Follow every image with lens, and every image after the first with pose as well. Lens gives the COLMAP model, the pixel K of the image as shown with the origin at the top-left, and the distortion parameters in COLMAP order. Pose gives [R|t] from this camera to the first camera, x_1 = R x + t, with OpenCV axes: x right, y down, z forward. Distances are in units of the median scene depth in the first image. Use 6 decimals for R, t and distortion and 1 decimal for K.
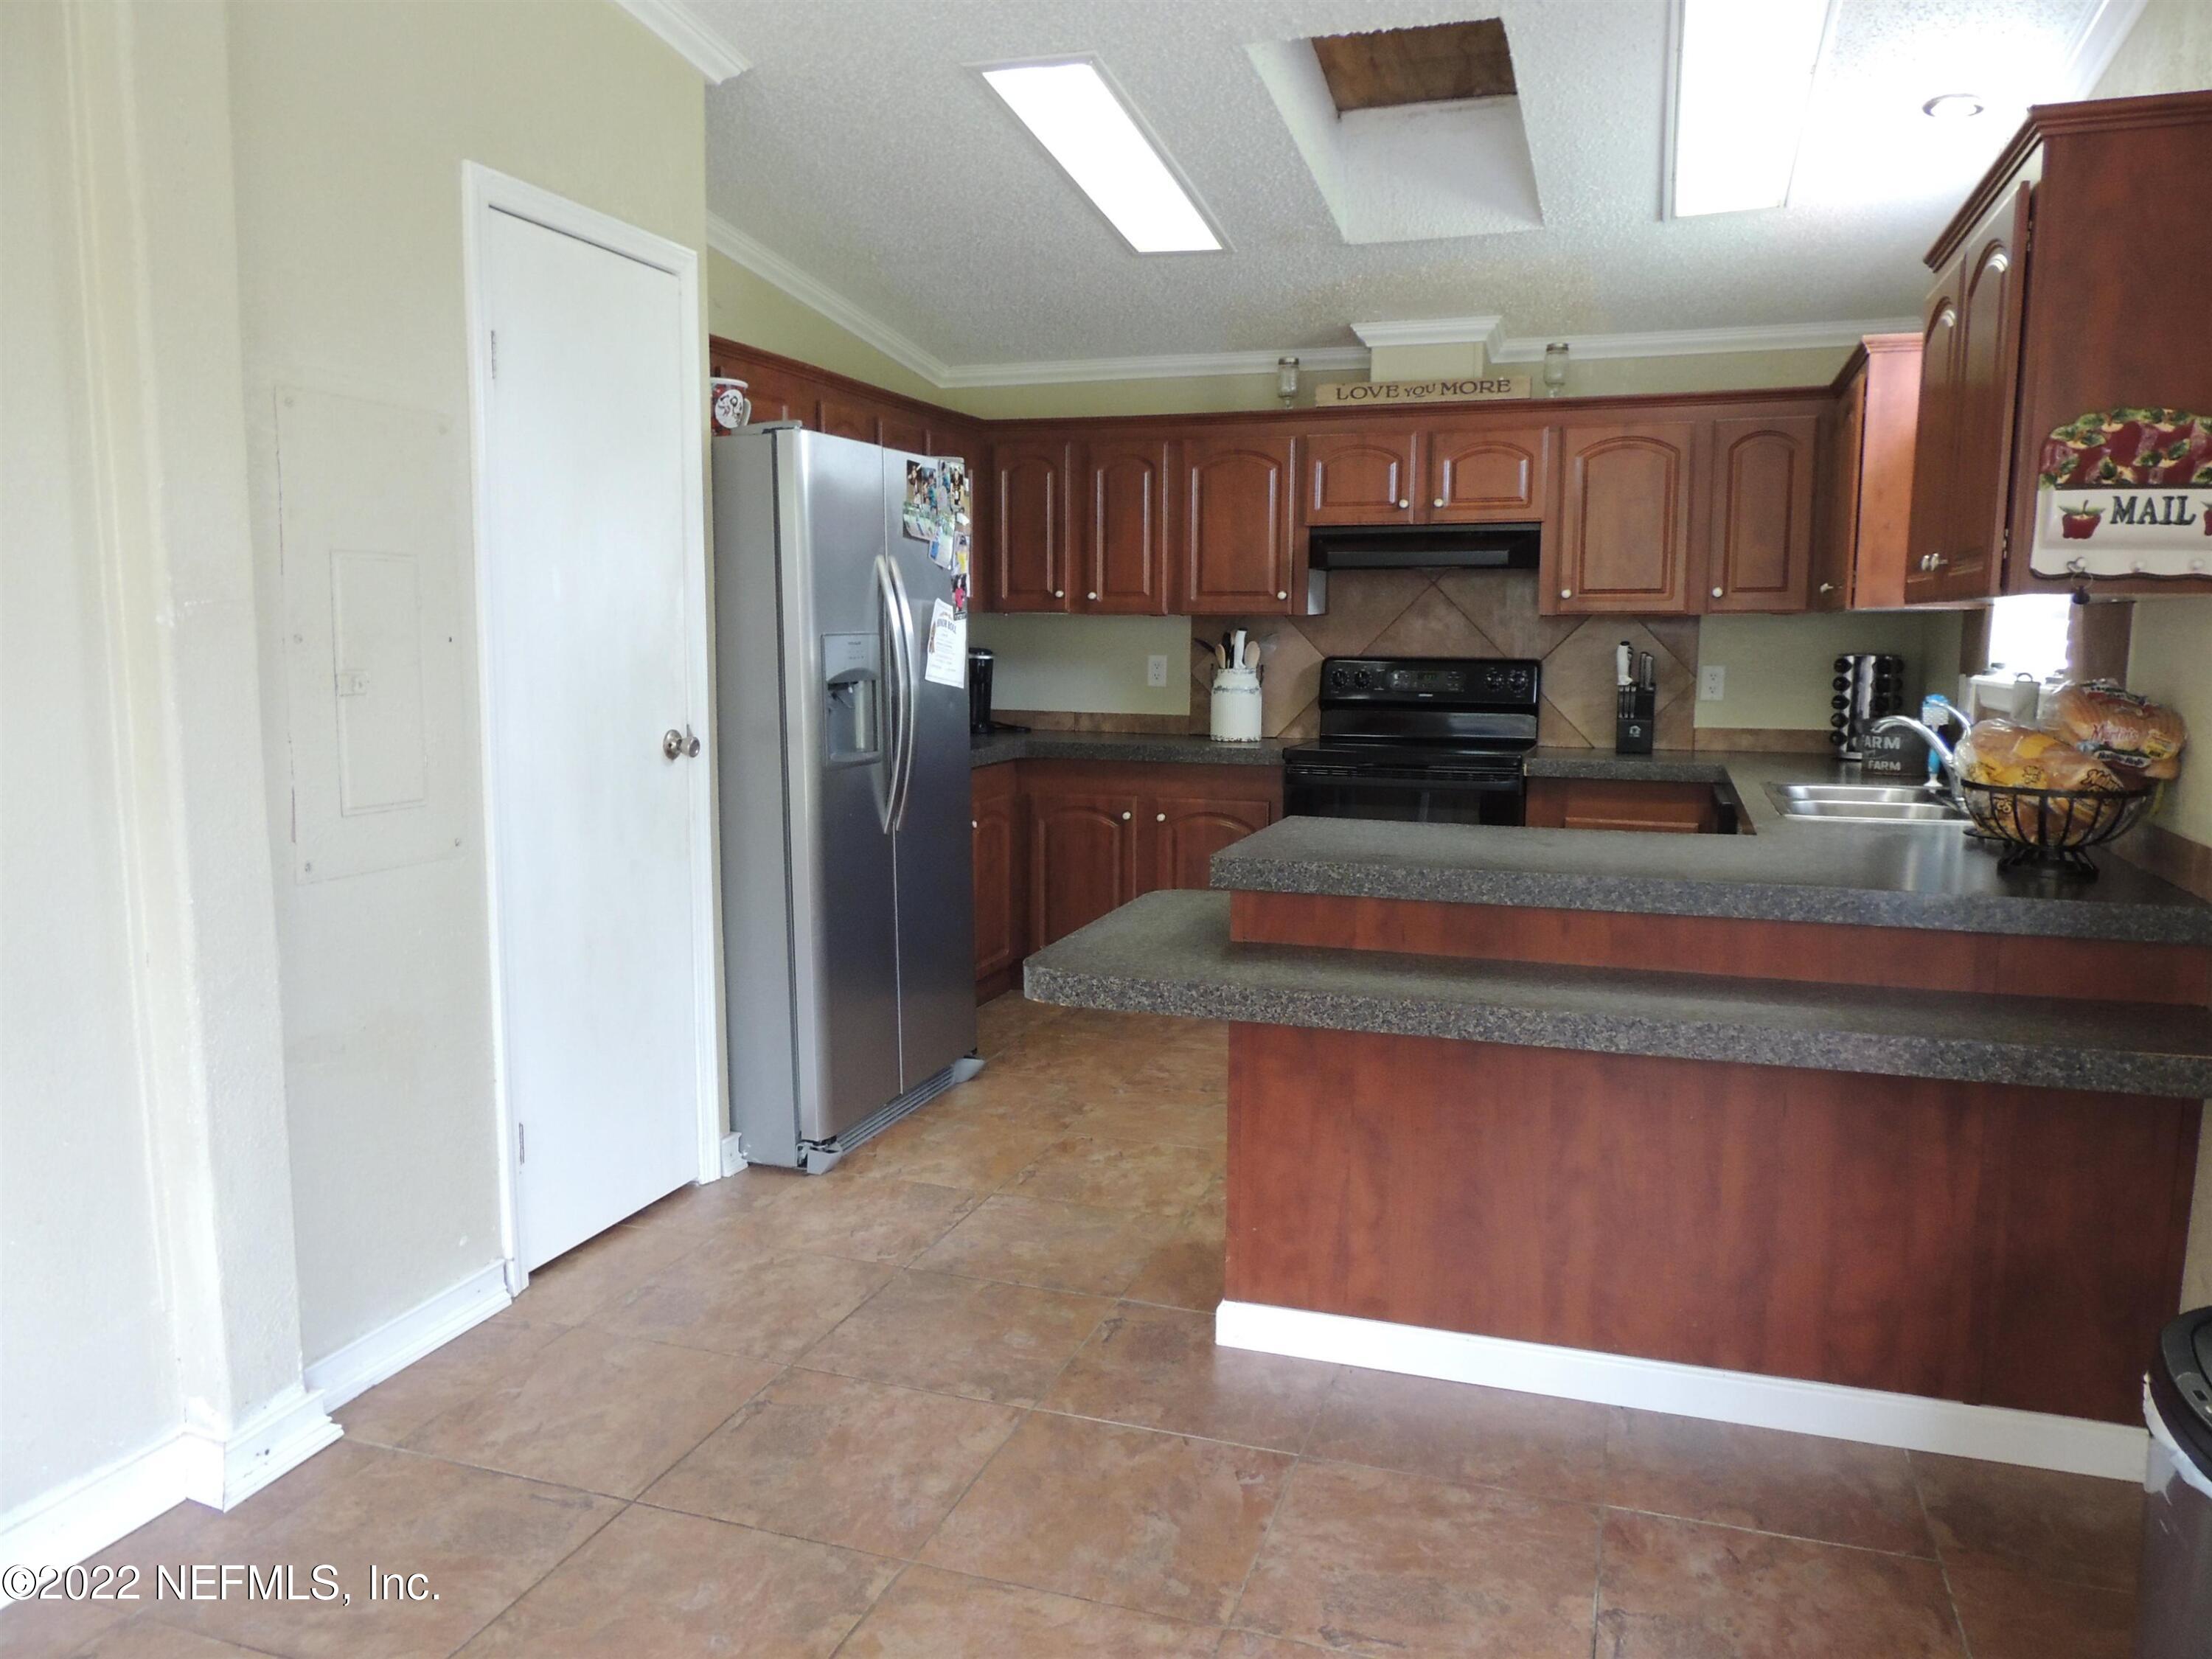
lens RADIAL K [[1575.4, 0, 1110.5], [0, 1575.4, 838.7], [0, 0, 1]] dist [-0.022136, 0.006183]
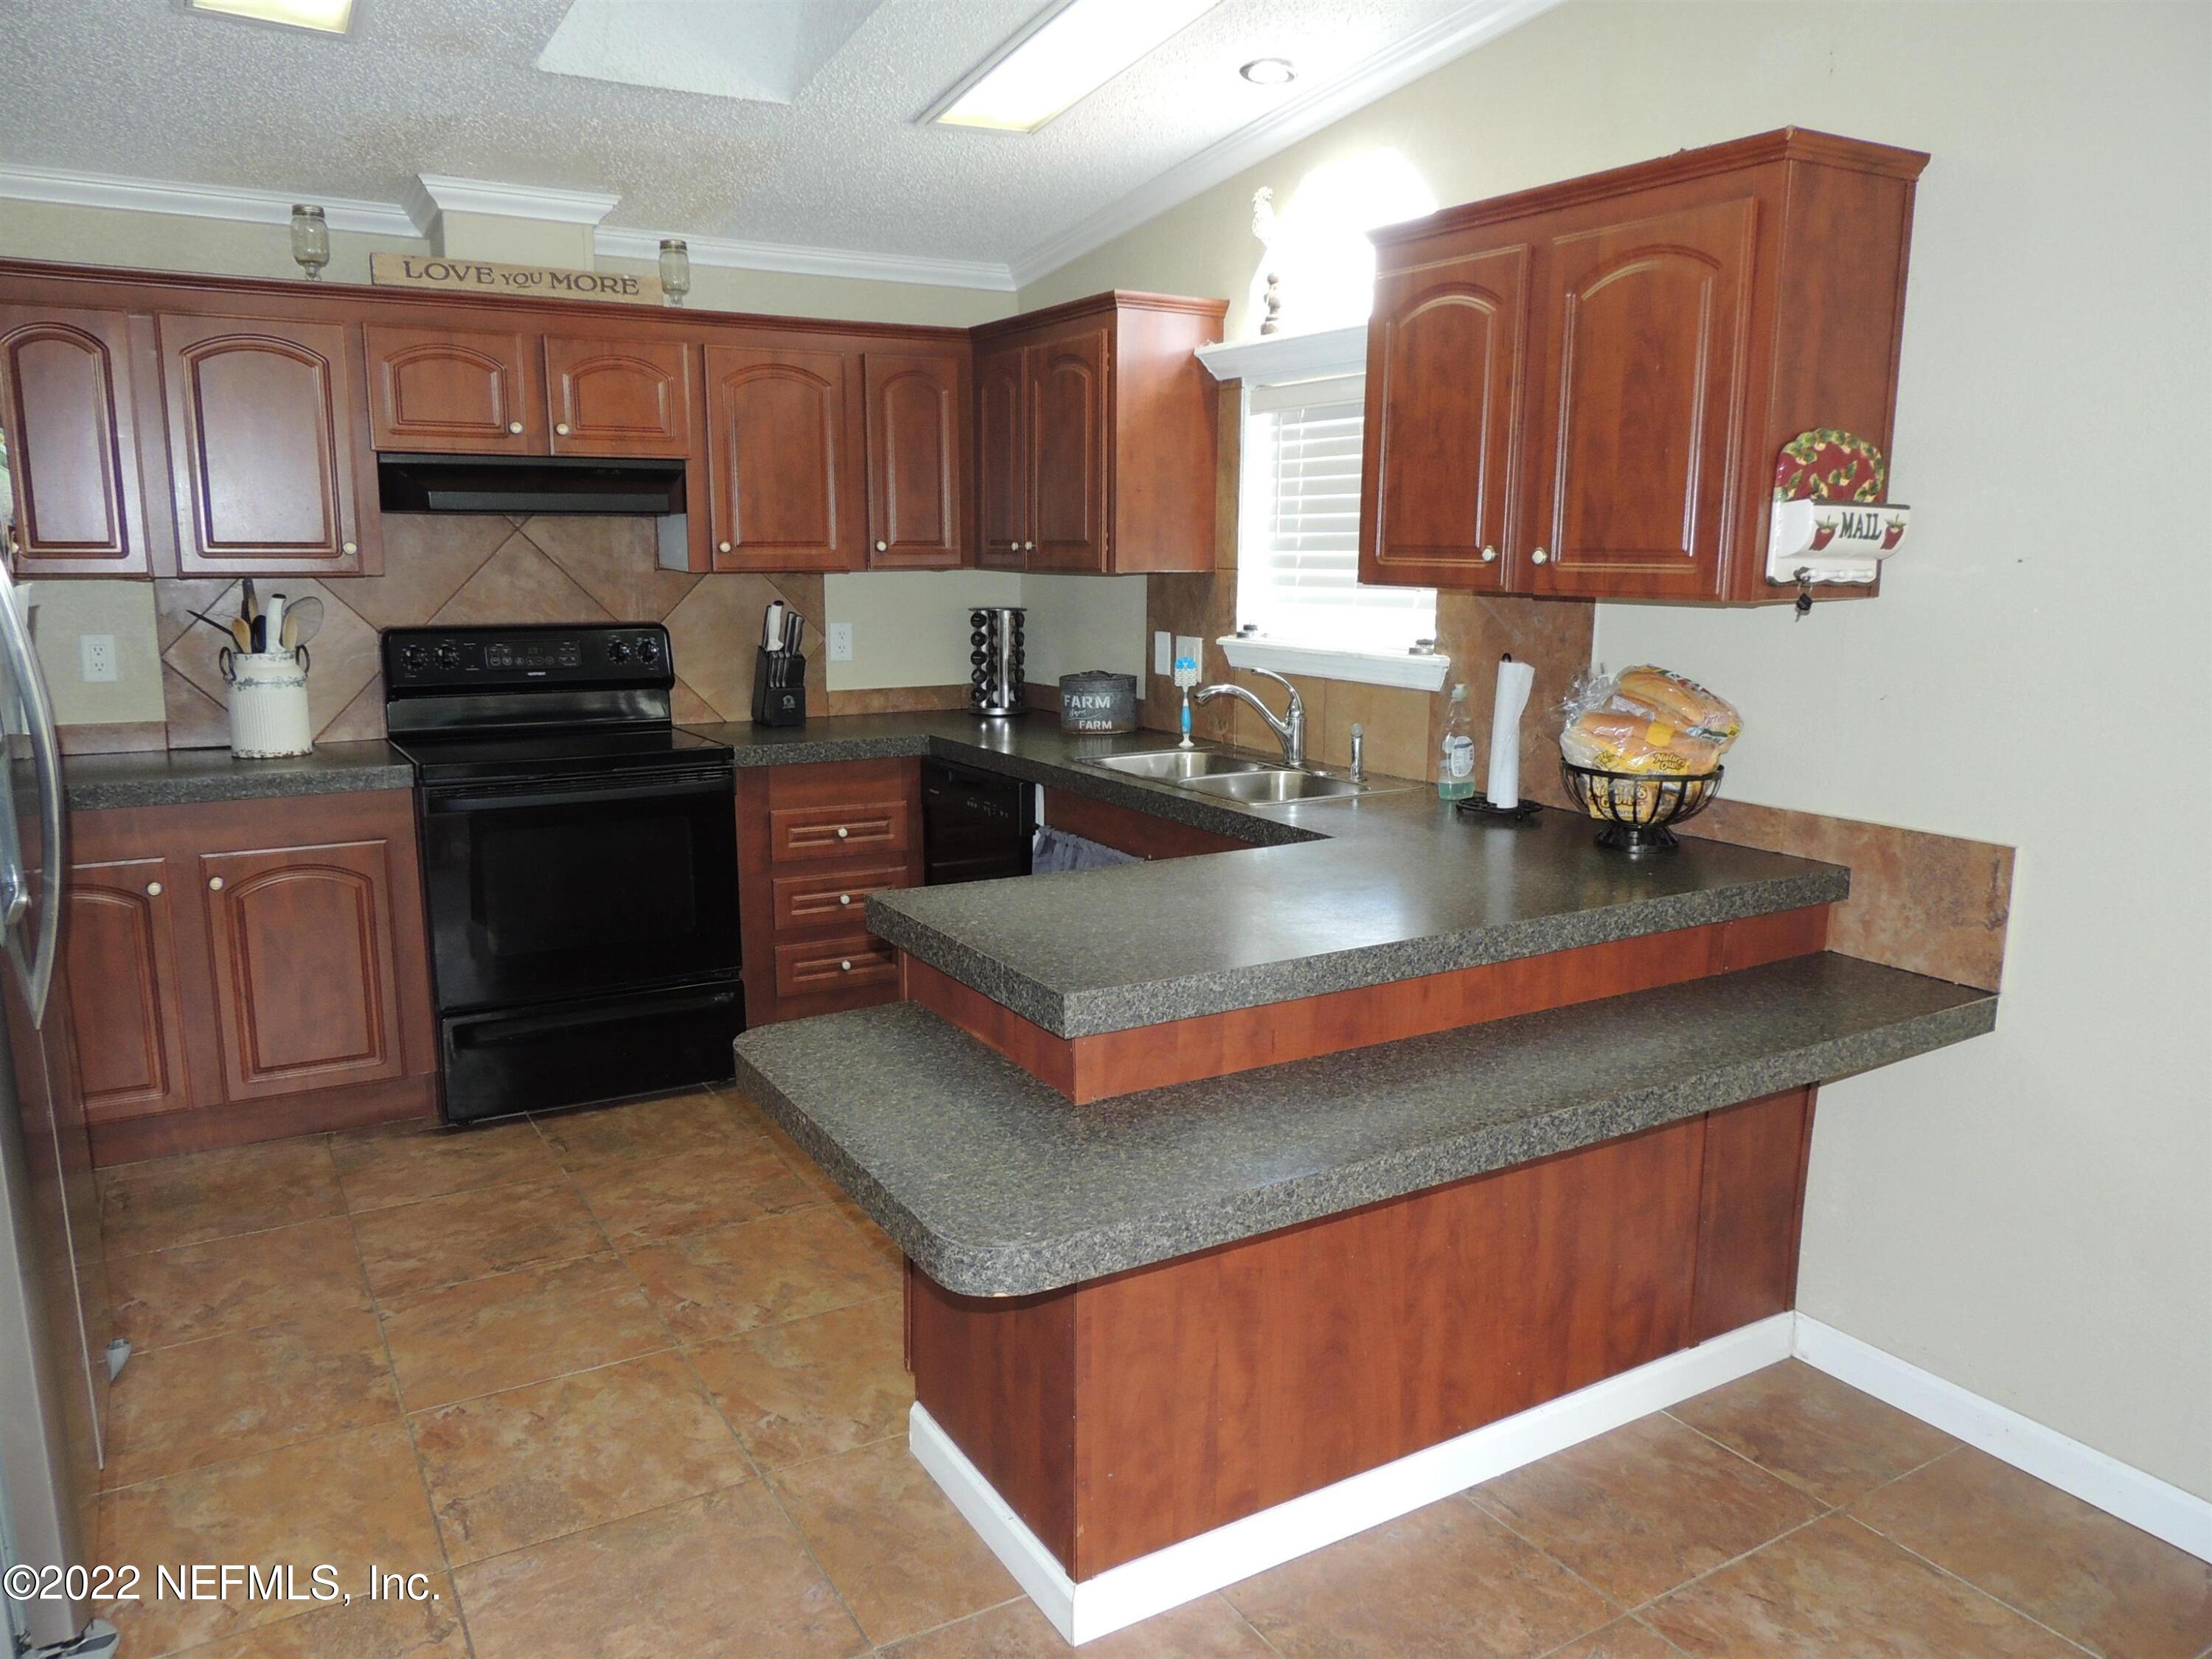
lens RADIAL K [[1575.4, 0, 1110.5], [0, 1575.4, 838.7], [0, 0, 1]] dist [-0.022136, 0.006183]
pose [[0.644293, -0.142406, 0.751403, -0.235624], [0.097662, 0.989787, 0.103845, -0.068744], [-0.758517, 0.006477, 0.651621, 0.295715]]
